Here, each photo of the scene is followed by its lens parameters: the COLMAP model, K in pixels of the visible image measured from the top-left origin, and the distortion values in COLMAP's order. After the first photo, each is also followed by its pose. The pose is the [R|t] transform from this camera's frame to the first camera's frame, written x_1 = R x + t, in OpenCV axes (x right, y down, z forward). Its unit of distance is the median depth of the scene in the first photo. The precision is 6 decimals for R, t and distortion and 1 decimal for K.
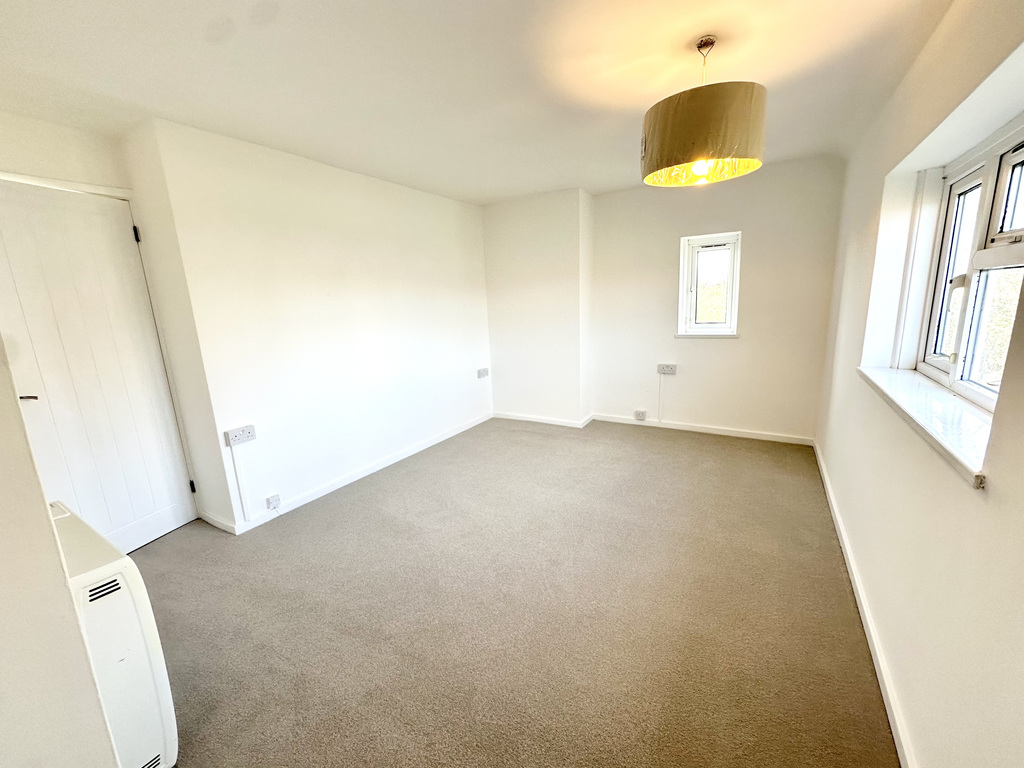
lens RADIAL K [[410.9, 0, 512.0], [0, 410.9, 384.0], [0, 0, 1]] dist [-0.000318, -0.000146]
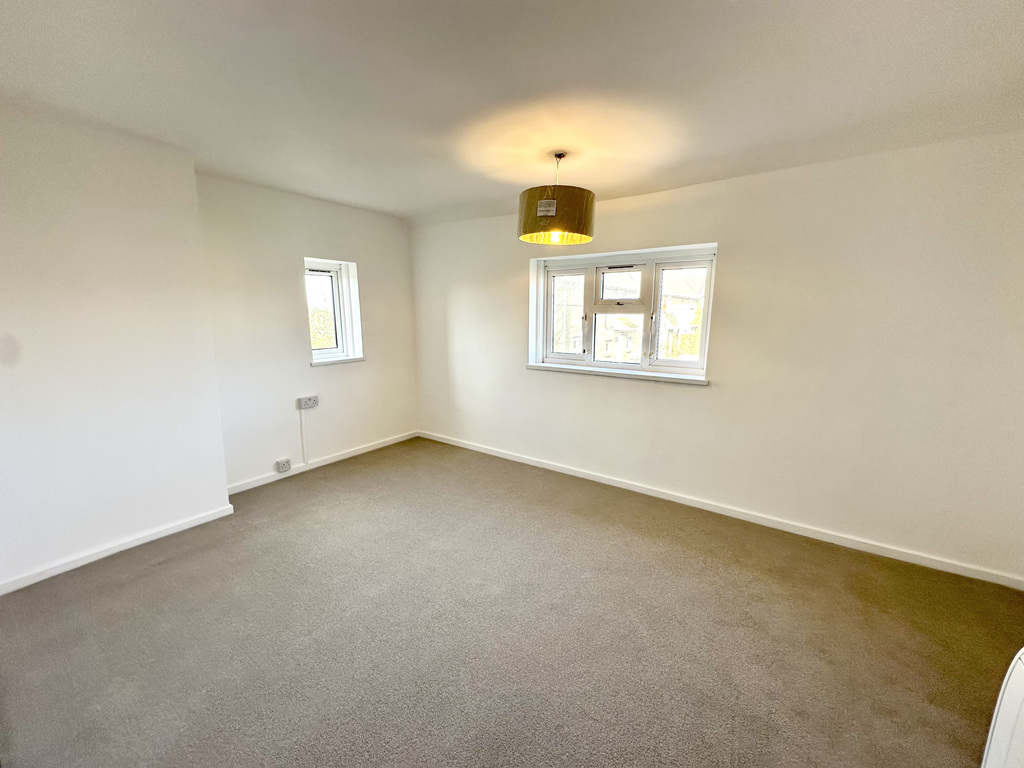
lens RADIAL K [[410.9, 0, 512.0], [0, 410.9, 384.0], [0, 0, 1]] dist [-0.000318, -0.000146]
pose [[0.084475, -0.131667, 0.987688, -0.461266], [0.195334, 0.974186, 0.113161, -0.090546], [-0.977092, 0.183370, 0.108014, 0.473212]]
